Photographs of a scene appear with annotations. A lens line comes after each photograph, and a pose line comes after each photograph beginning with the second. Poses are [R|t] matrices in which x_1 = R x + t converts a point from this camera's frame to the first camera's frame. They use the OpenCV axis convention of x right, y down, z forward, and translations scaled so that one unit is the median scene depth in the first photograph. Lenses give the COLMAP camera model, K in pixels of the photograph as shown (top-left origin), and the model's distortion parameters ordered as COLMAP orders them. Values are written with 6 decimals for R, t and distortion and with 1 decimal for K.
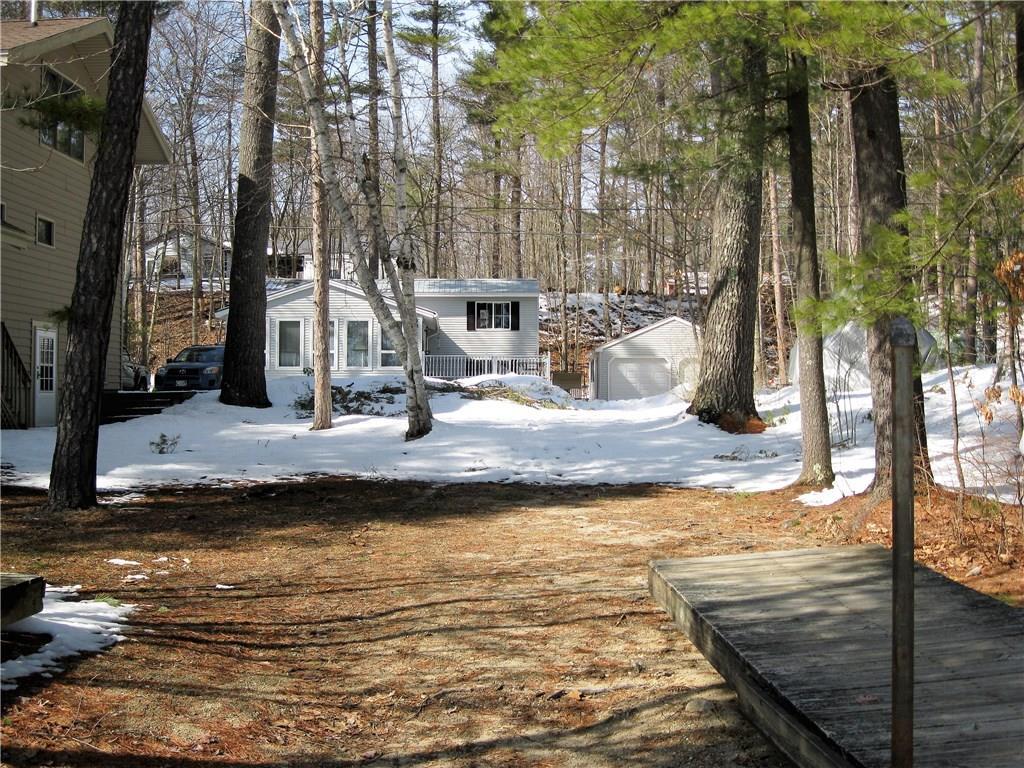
lens RADIAL K [[1301.0, 0, 512.0], [0, 1301.0, 384.2], [0, 0, 1]] dist [0.002404, 0.000000]
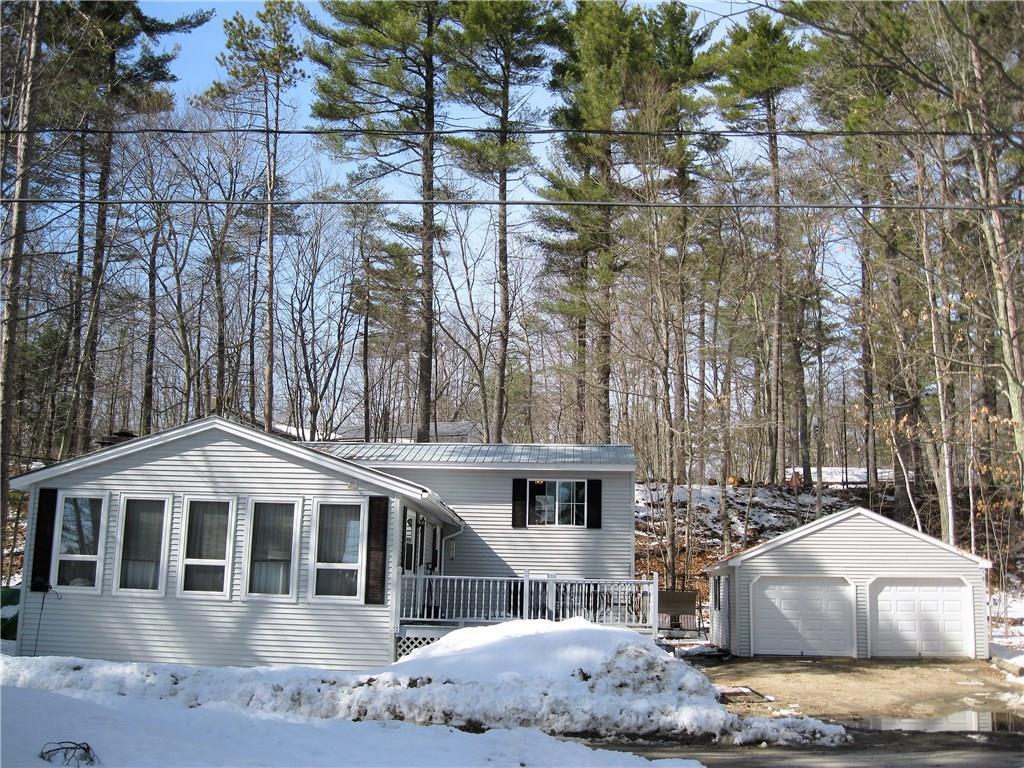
lens RADIAL K [[1026.2, 0, 512.7], [0, 1026.2, 383.2], [0, 0, 1]] dist [-0.104731, 0.000000]
pose [[0.995171, 0.001109, -0.098147, 0.011045], [-0.019175, 0.982865, -0.183329, -0.020248], [0.096262, 0.184326, 0.978140, 0.526282]]
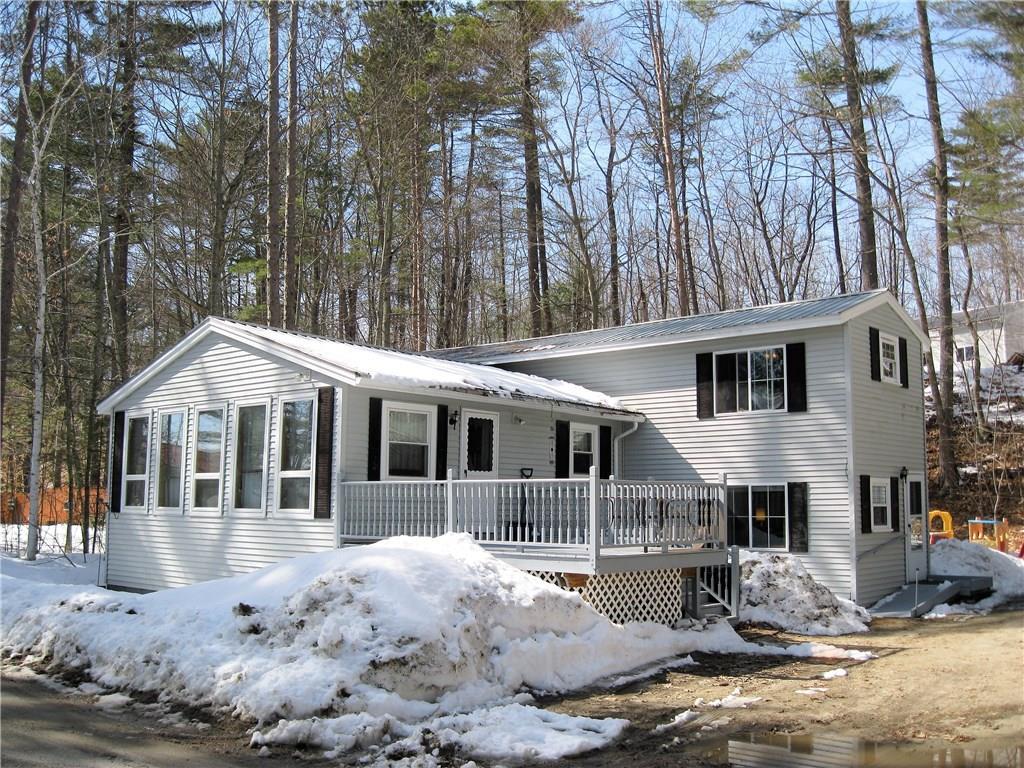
lens RADIAL K [[1026.2, 0, 512.2], [0, 1026.2, 385.4], [0, 0, 1]] dist [-0.104731, 0.000000]
pose [[0.717945, -0.077890, -0.691729, 0.159598], [0.005157, 0.994288, -0.106607, -0.015565], [0.696081, 0.072970, 0.714245, 0.696648]]
